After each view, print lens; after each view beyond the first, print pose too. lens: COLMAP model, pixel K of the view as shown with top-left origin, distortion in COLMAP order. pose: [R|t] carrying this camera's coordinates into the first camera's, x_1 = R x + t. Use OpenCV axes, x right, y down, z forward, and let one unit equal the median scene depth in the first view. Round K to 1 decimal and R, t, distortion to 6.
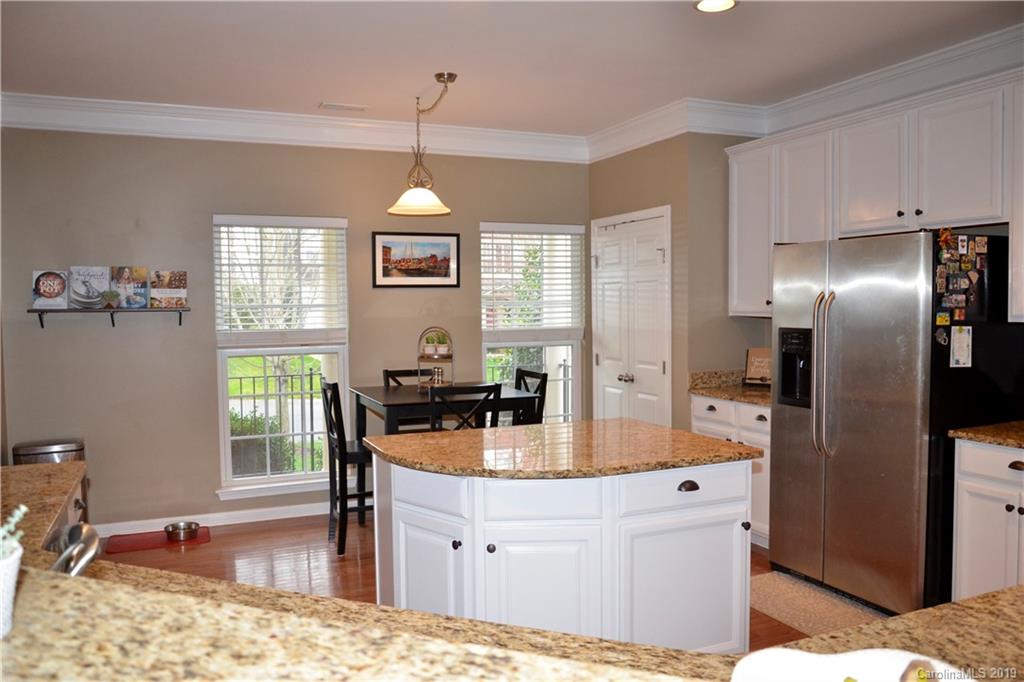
lens RADIAL K [[781.8, 0, 512.0], [0, 781.8, 341.0], [0, 0, 1]] dist [-0.048236, 0.007336]
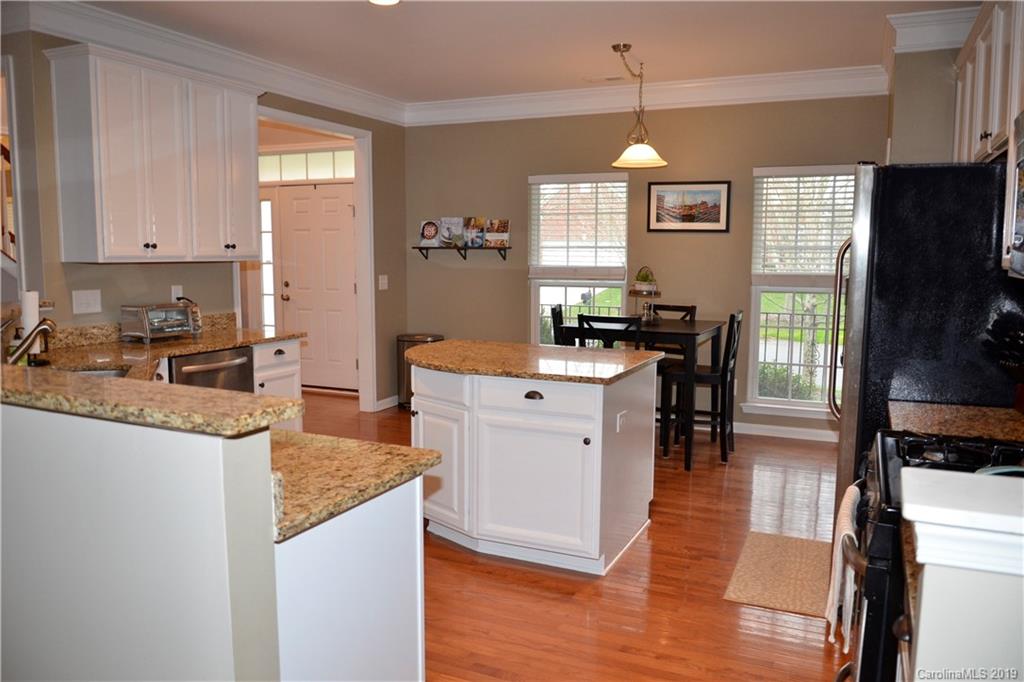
lens RADIAL K [[781.8, 0, 512.0], [0, 781.8, 341.0], [0, 0, 1]] dist [-0.048236, 0.007336]
pose [[0.665634, 0.099116, -0.739668, 0.583199], [-0.048826, 0.994801, 0.089364, -0.002344], [0.744680, -0.023368, 0.667013, 0.090421]]
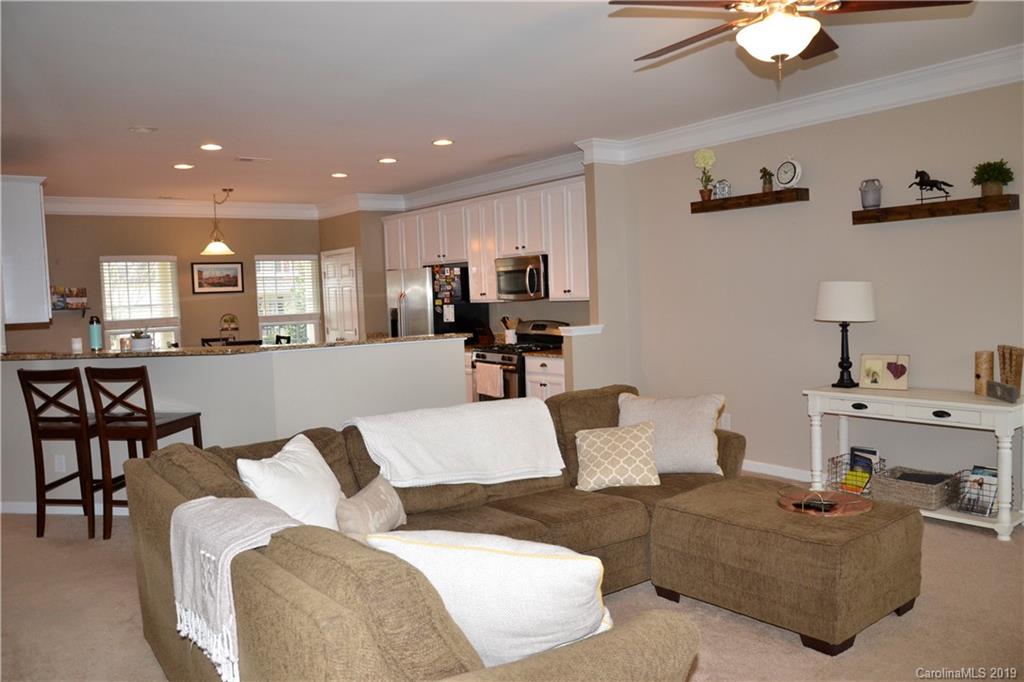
lens RADIAL K [[781.8, 0, 512.0], [0, 781.8, 341.0], [0, 0, 1]] dist [-0.048236, 0.007336]
pose [[0.974558, -0.038222, 0.220853, 0.147119], [0.036079, 0.999255, 0.013727, 0.044673], [-0.221214, -0.005410, 0.975210, -0.956188]]
